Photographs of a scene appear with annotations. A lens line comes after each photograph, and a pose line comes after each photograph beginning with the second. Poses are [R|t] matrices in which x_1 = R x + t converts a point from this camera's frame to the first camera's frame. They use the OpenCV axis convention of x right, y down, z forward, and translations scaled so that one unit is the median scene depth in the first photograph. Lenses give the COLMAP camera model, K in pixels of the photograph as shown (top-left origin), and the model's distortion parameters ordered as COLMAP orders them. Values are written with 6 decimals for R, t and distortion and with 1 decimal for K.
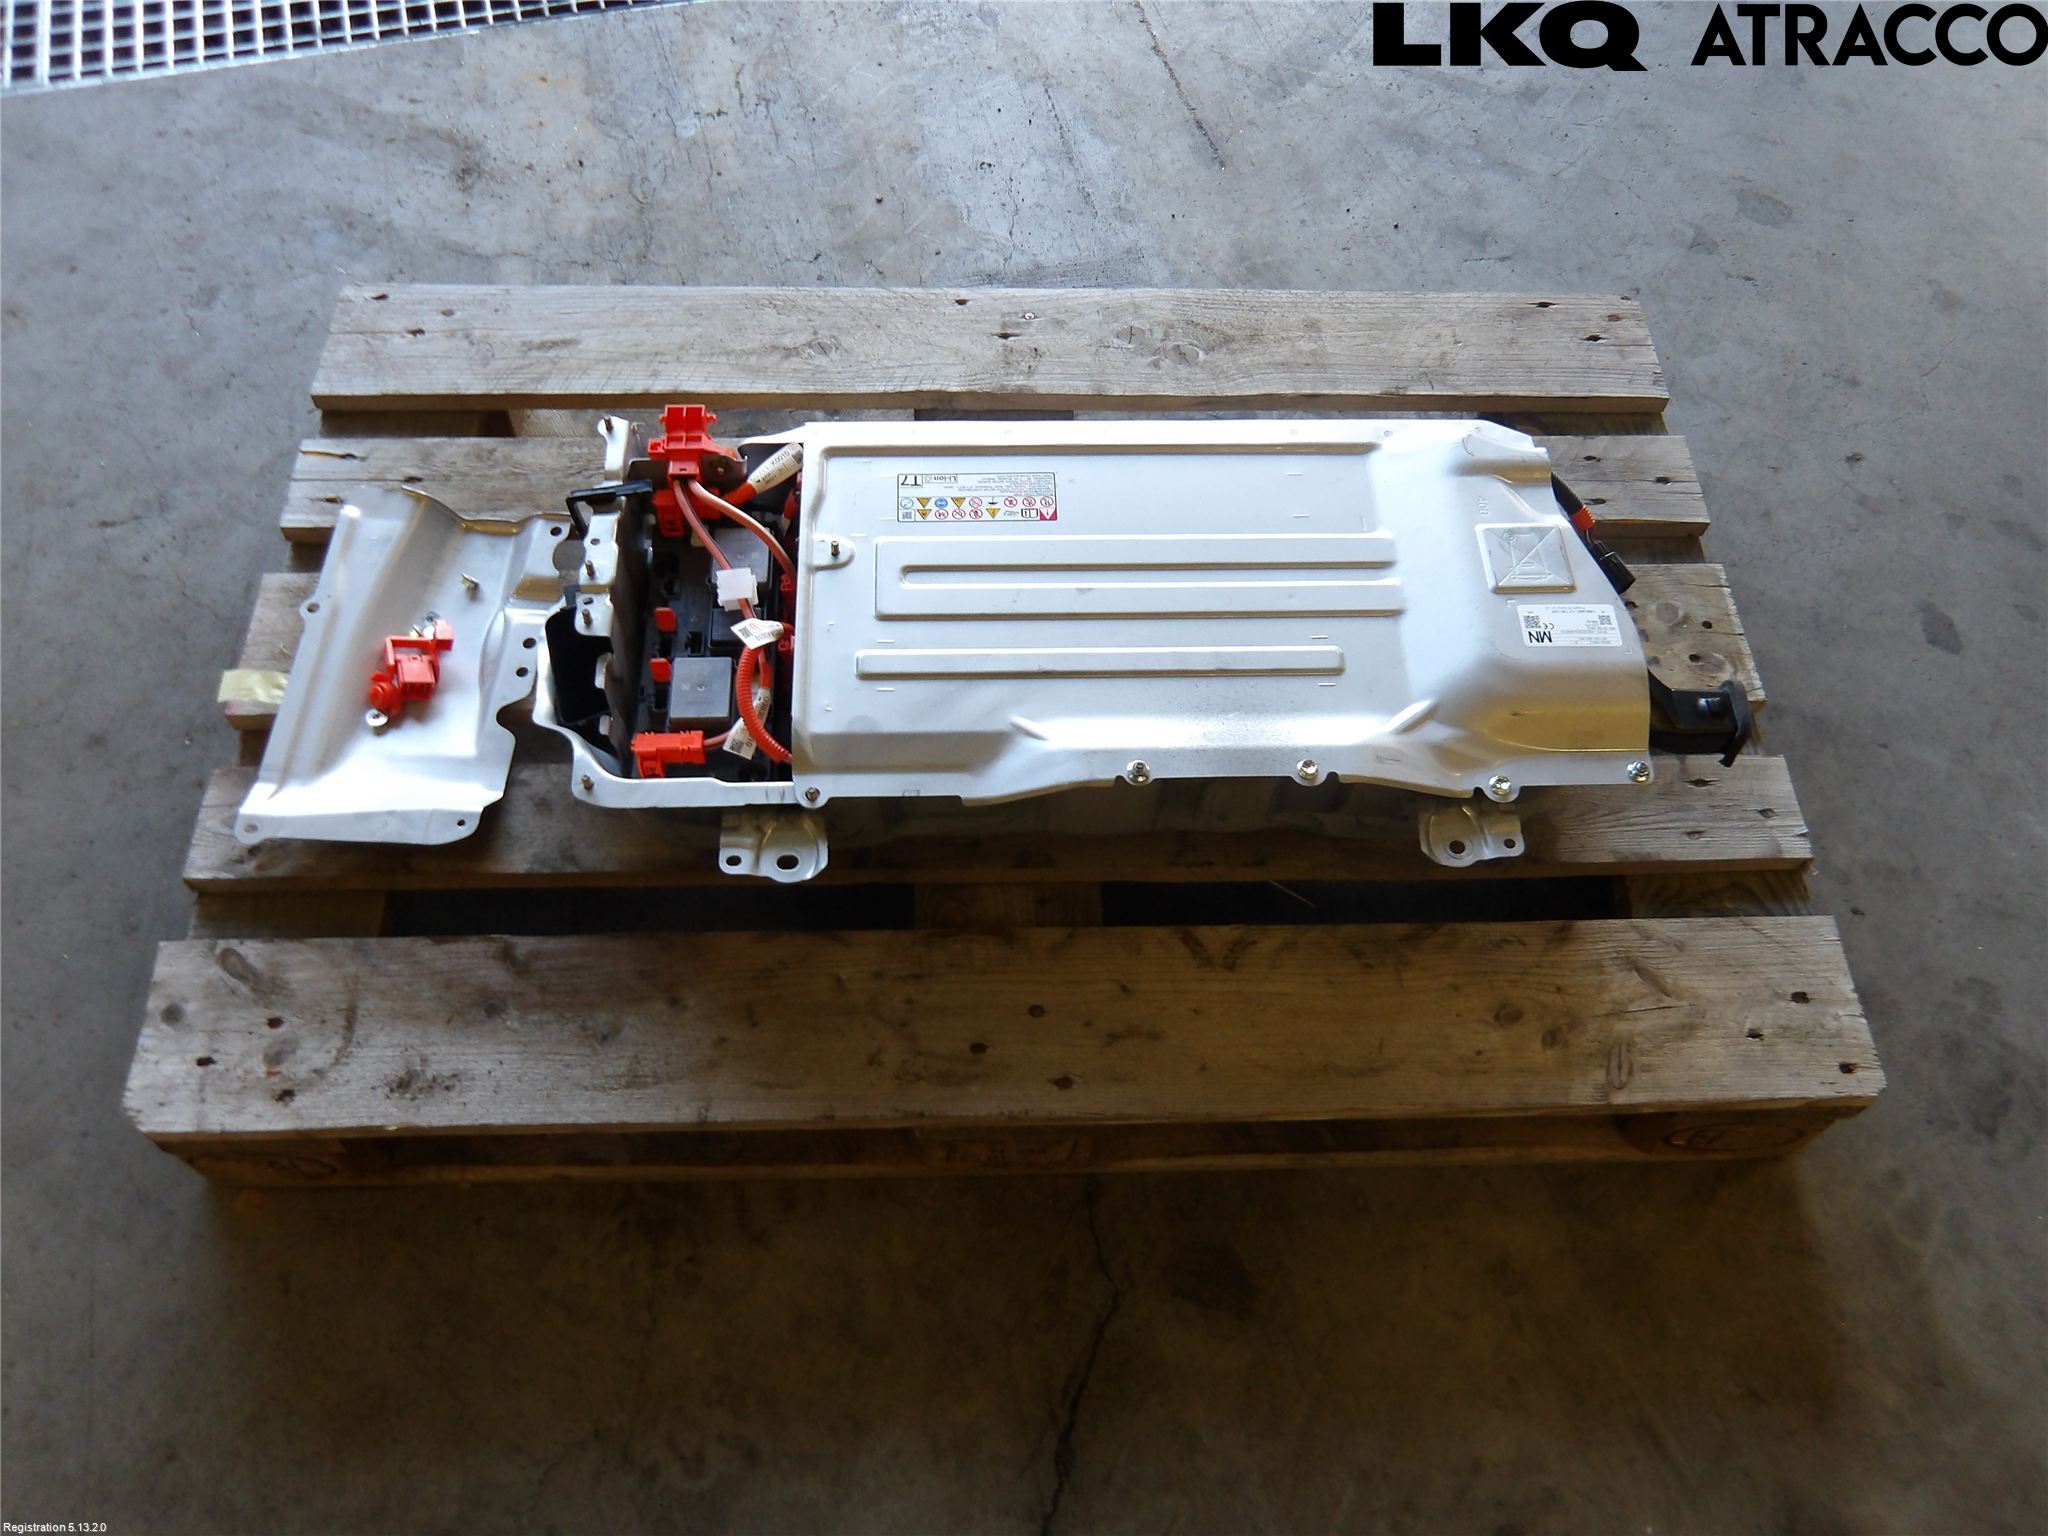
lens RADIAL K [[1629.5, 0, 1051.2], [0, 1629.5, 773.6], [0, 0, 1]] dist [-0.005690, 0.009377]
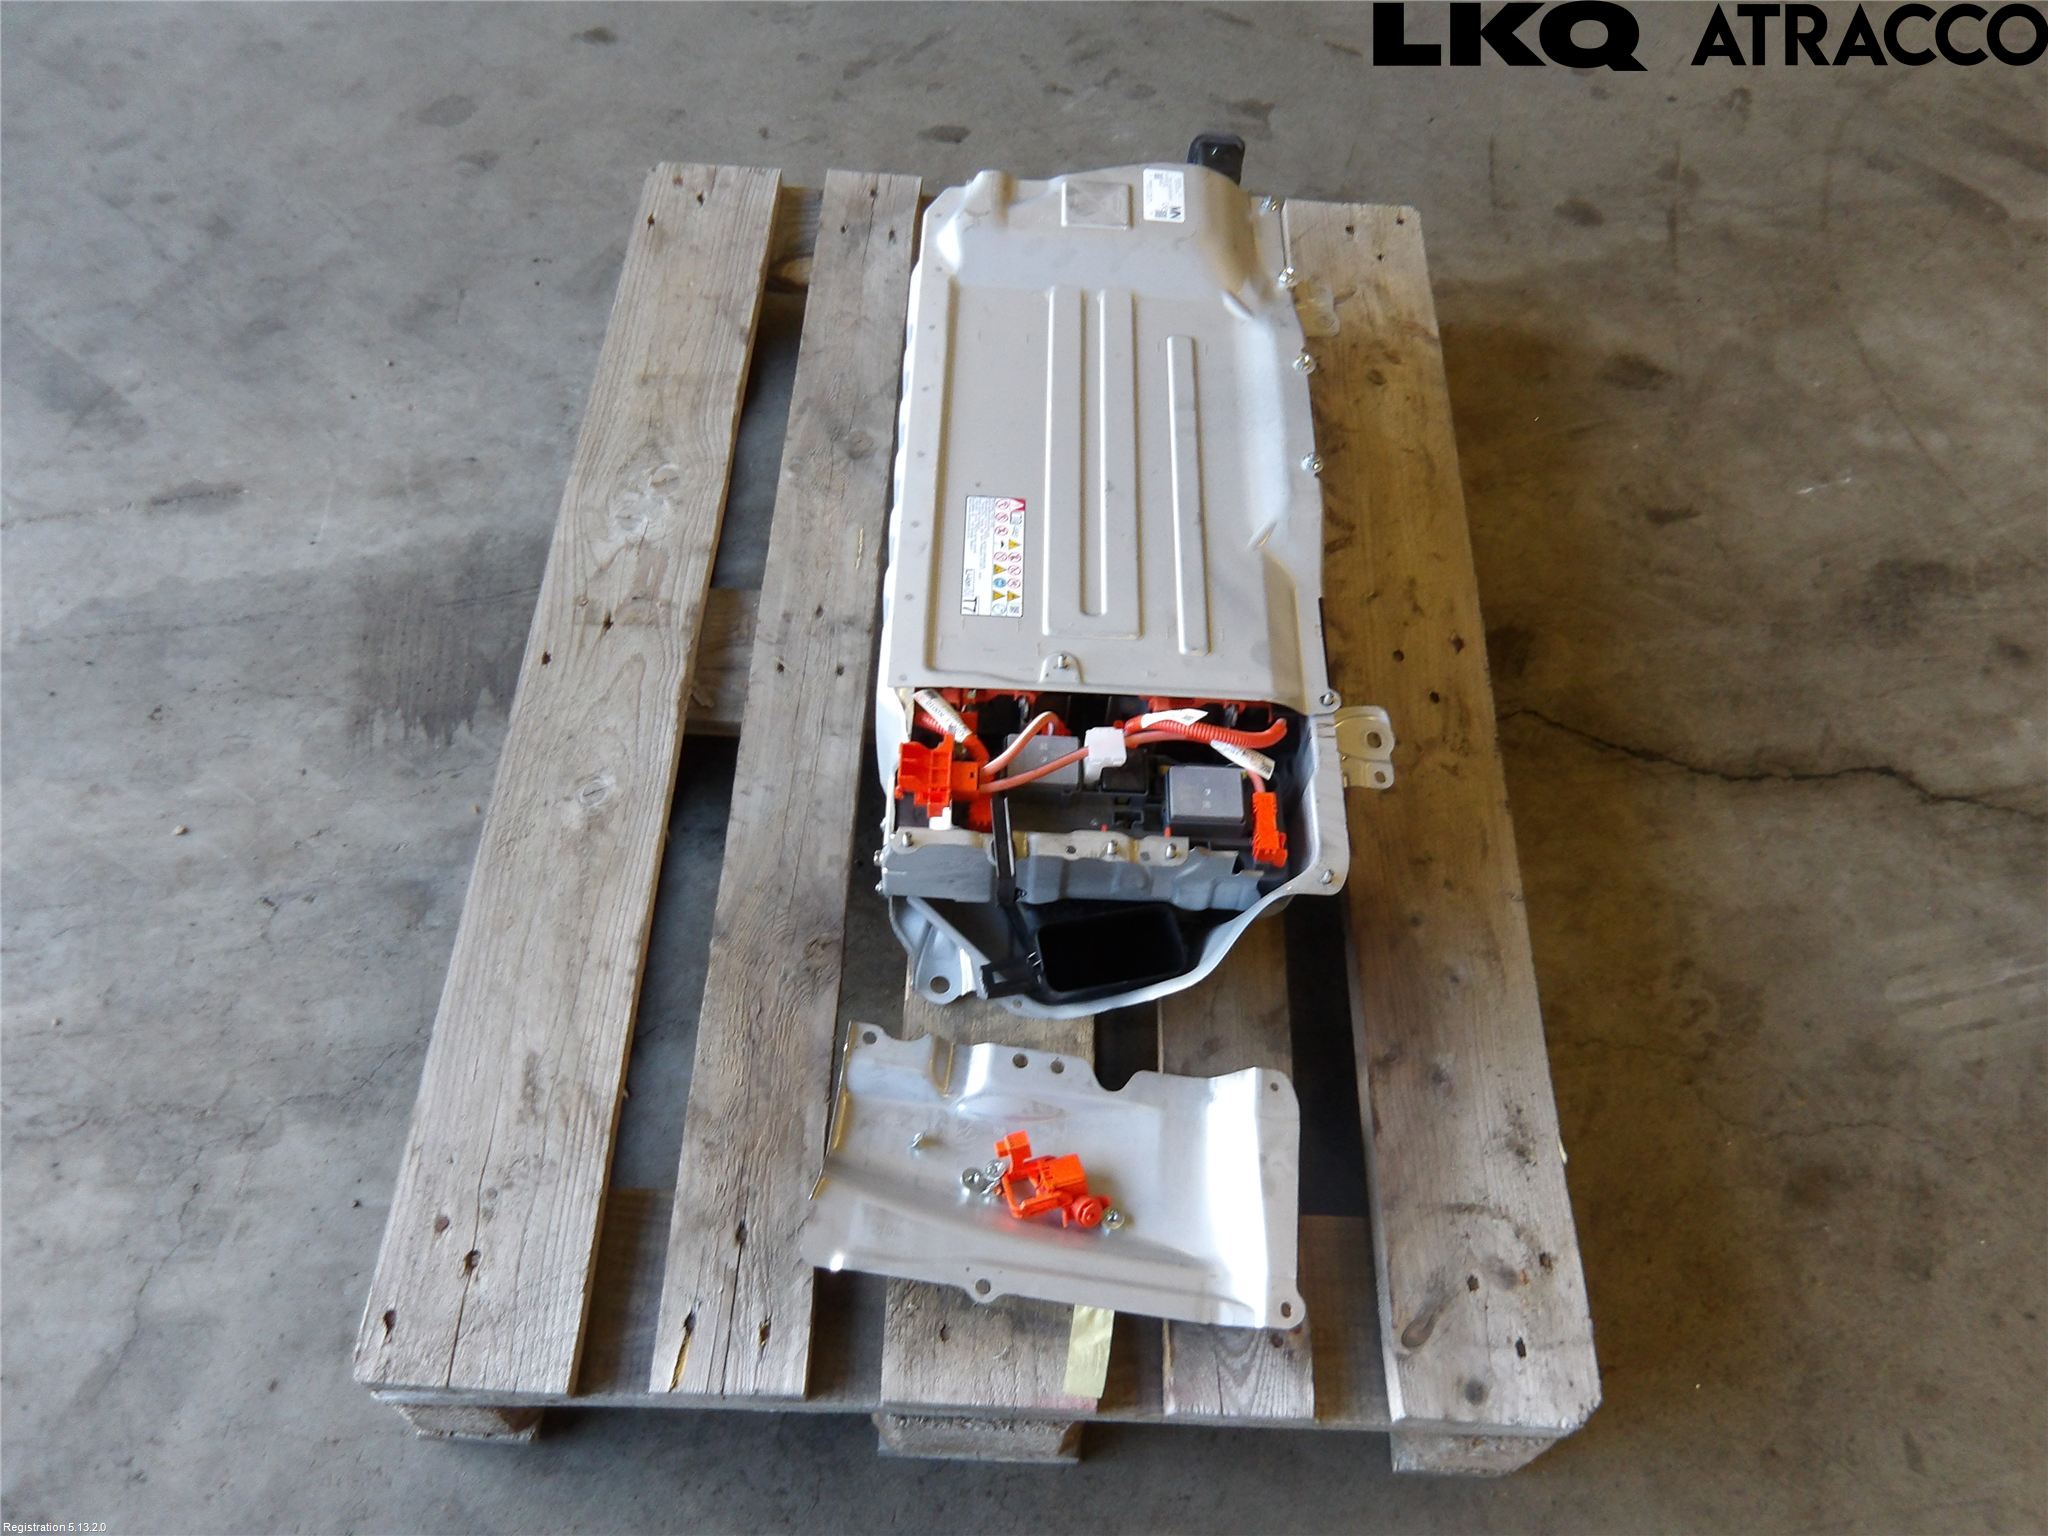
lens RADIAL K [[1629.5, 0, 1051.2], [0, 1629.5, 773.6], [0, 0, 1]] dist [-0.005690, 0.009377]
pose [[0.056562, -0.853229, 0.518460, -0.719319], [0.824747, 0.332587, 0.457361, -0.585942], [-0.562667, 0.401729, 0.722510, 0.312383]]
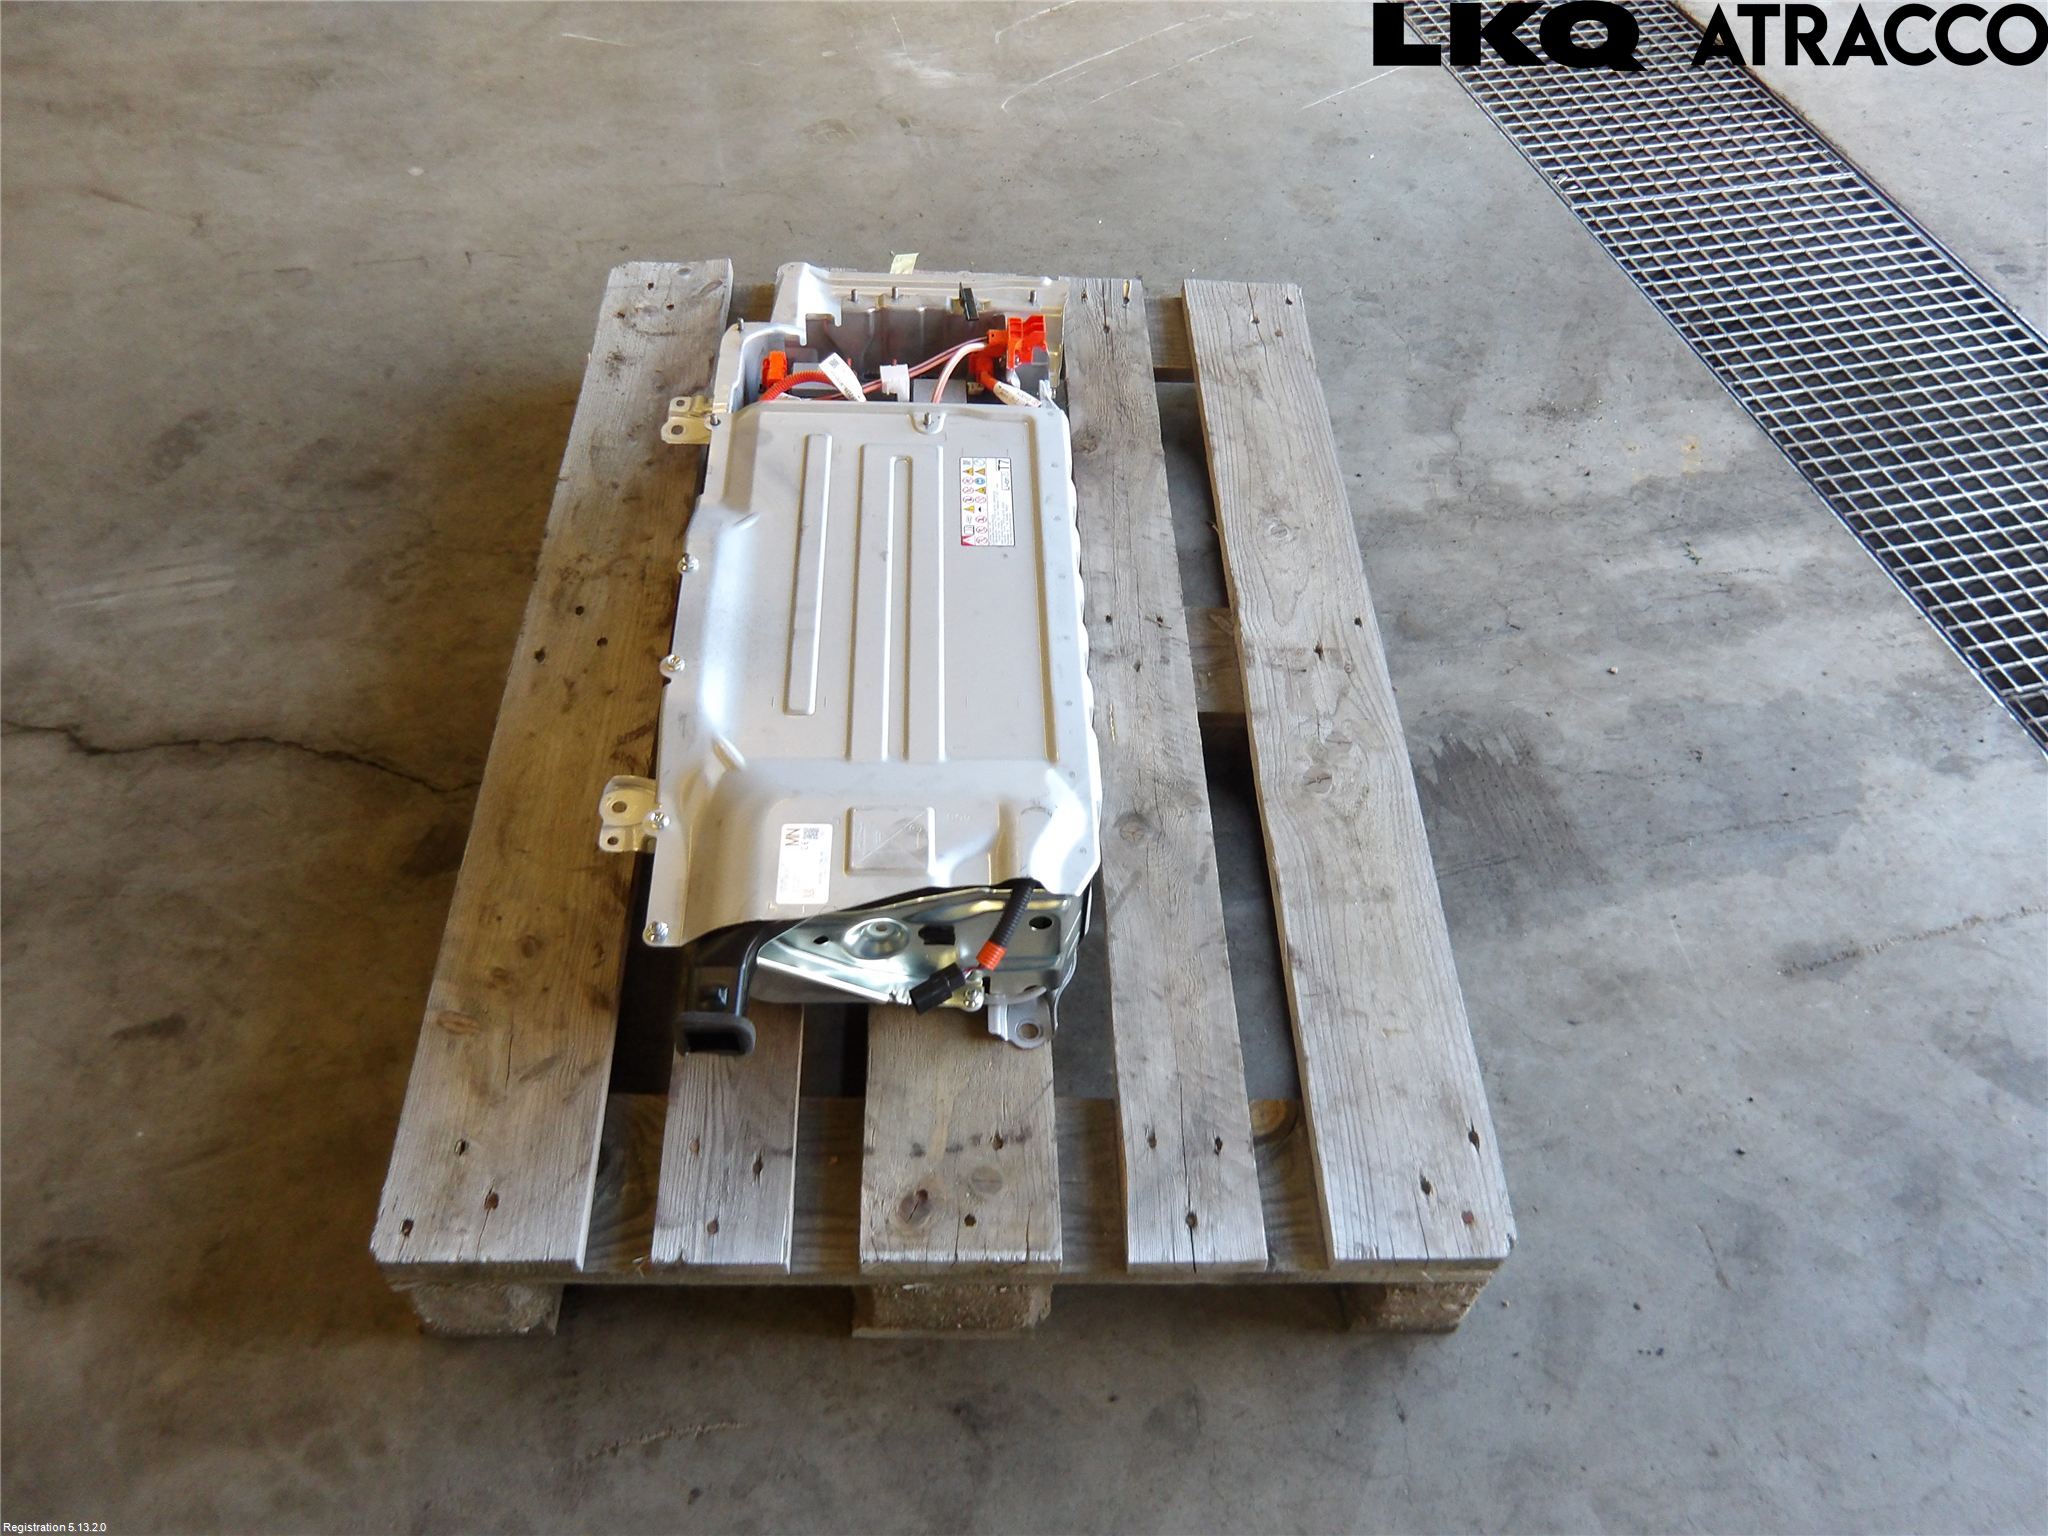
lens RADIAL K [[1644.0, 0, 1032.4], [0, 1644.0, 766.6], [0, 0, 1]] dist [-0.016507, 0.047503]
pose [[-0.000831, 0.739411, -0.673253, 0.943685], [-0.883697, 0.314579, 0.346582, -0.577441], [0.468058, 0.595240, 0.653154, 0.366545]]
